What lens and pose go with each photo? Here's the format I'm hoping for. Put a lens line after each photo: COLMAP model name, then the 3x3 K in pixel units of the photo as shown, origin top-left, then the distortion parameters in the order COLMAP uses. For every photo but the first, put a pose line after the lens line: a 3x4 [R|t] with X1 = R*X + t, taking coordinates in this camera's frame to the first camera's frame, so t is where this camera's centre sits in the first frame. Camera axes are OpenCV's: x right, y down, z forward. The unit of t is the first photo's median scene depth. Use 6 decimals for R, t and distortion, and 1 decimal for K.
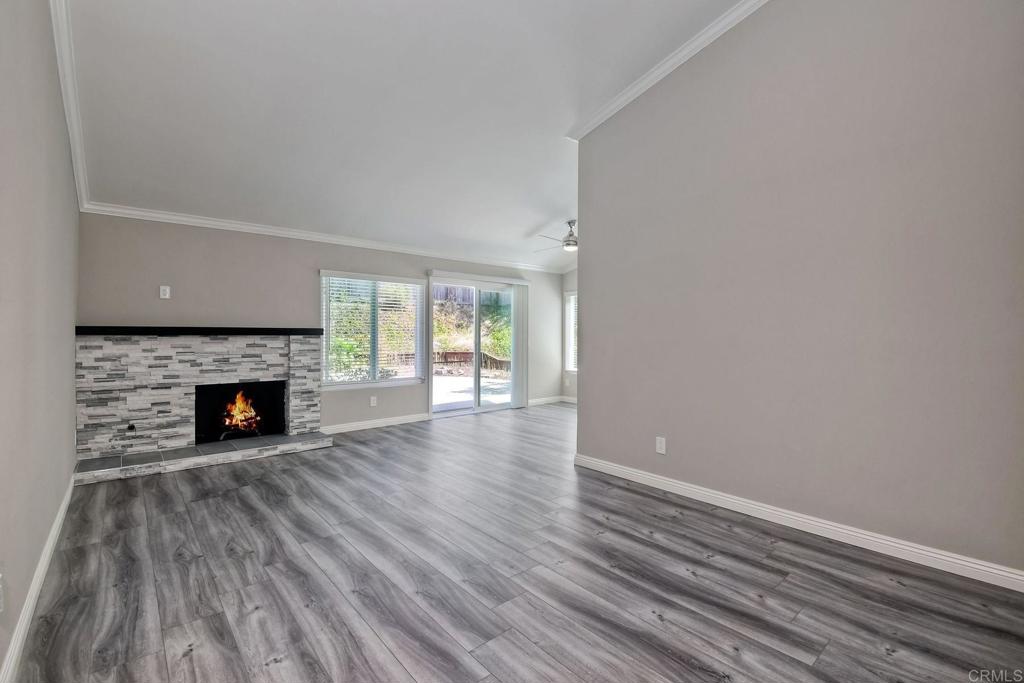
lens RADIAL K [[457.7, 0, 503.9], [0, 457.7, 337.4], [0, 0, 1]] dist [-0.000841, -0.013164]
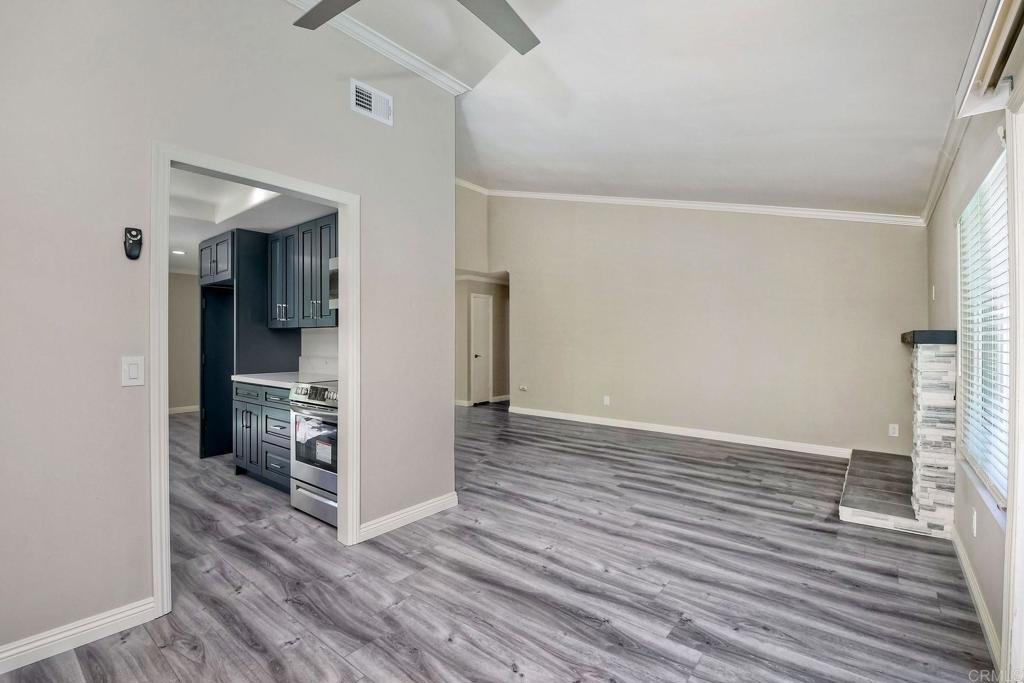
lens RADIAL K [[457.7, 0, 515.4], [0, 457.7, 338.4], [0, 0, 1]] dist [-0.000841, -0.013164]
pose [[-0.980637, -0.001542, -0.195831, 0.207628], [-0.001077, 0.999996, -0.002482, -0.009048], [0.195834, -0.002223, -0.980635, 1.745983]]
